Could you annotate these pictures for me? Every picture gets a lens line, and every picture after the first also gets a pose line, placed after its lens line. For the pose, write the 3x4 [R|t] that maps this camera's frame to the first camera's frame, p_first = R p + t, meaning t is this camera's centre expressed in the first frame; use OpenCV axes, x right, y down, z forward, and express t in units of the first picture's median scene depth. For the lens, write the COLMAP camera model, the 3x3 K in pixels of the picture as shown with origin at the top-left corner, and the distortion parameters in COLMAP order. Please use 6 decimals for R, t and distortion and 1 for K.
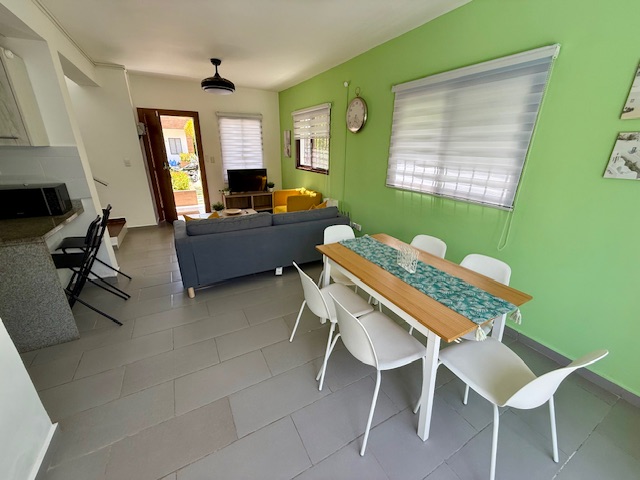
lens RADIAL K [[255.4, 0, 319.6], [0, 255.4, 240.7], [0, 0, 1]] dist [-0.001563, -0.000496]
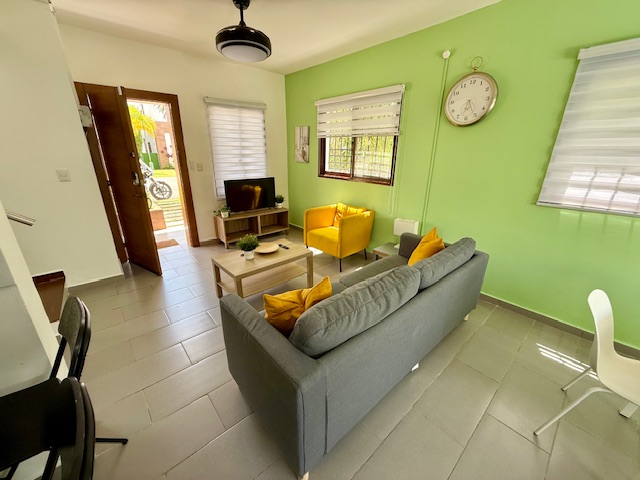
lens RADIAL K [[255.4, 0, 319.6], [0, 255.4, 240.7], [0, 0, 1]] dist [-0.001563, -0.000496]
pose [[0.976332, -0.074576, 0.203014, -0.279283], [0.076735, 0.997048, -0.002773, -0.099953], [-0.202208, 0.018286, 0.979172, 0.287890]]
